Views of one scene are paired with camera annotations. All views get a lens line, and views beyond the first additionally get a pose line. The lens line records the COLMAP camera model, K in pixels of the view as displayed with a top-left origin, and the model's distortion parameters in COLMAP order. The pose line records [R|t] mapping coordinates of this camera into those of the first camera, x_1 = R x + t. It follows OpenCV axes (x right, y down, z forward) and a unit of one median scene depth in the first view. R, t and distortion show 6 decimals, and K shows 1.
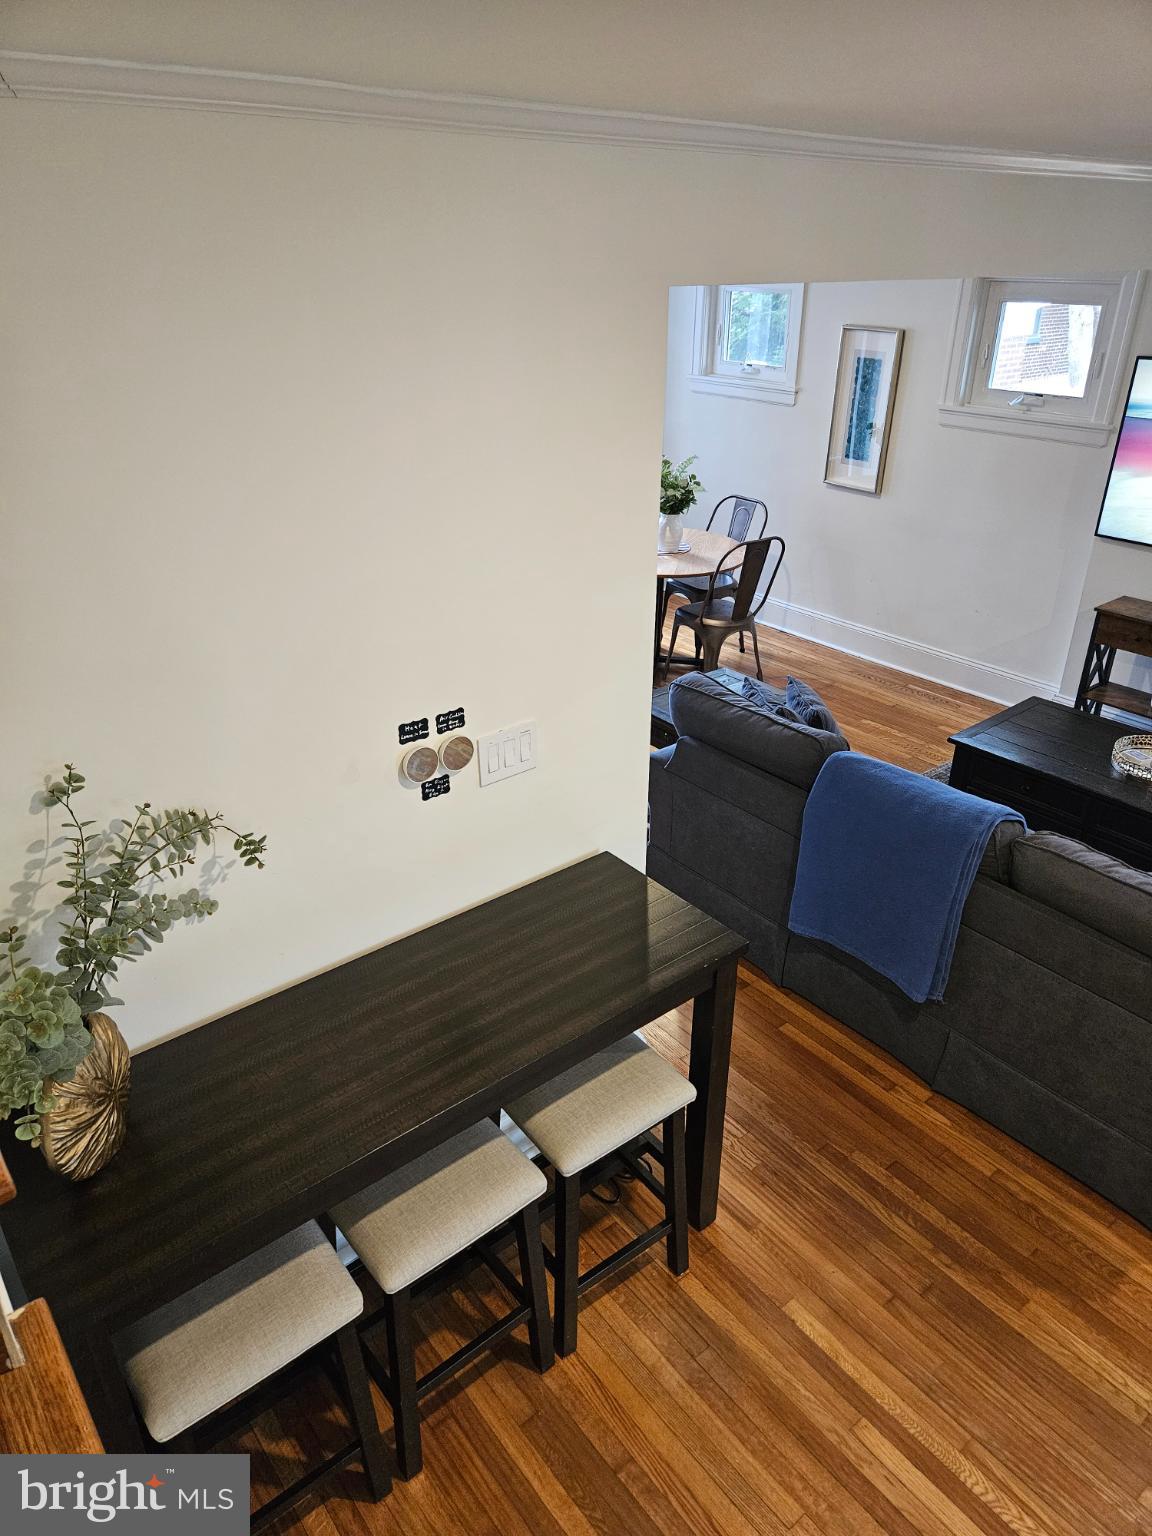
lens RADIAL K [[1041.1, 0, 569.2], [0, 1041.1, 768.4], [0, 0, 1]] dist [0.079404, -0.078603]
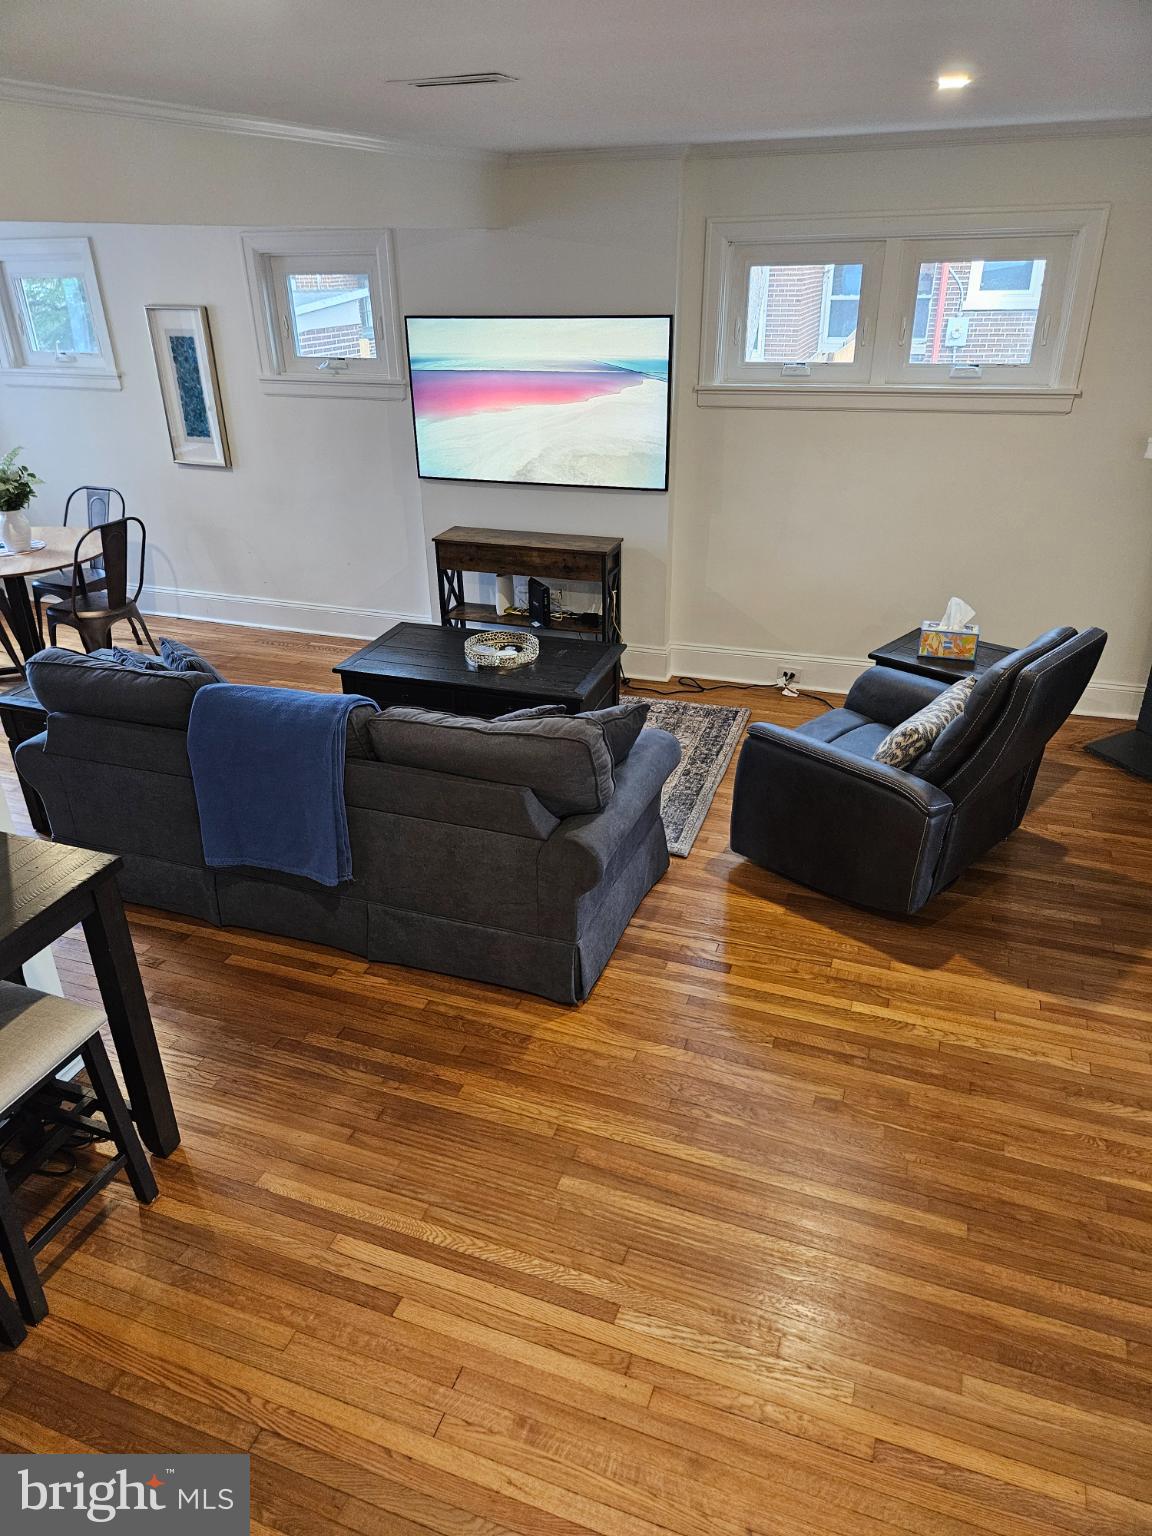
lens RADIAL K [[1041.1, 0, 569.2], [0, 1041.1, 768.4], [0, 0, 1]] dist [0.079404, -0.078603]
pose [[0.855846, -0.247456, 0.454195, 0.066761], [0.250781, 0.966534, 0.054040, 0.091946], [-0.452368, 0.067654, 0.889262, -0.083841]]
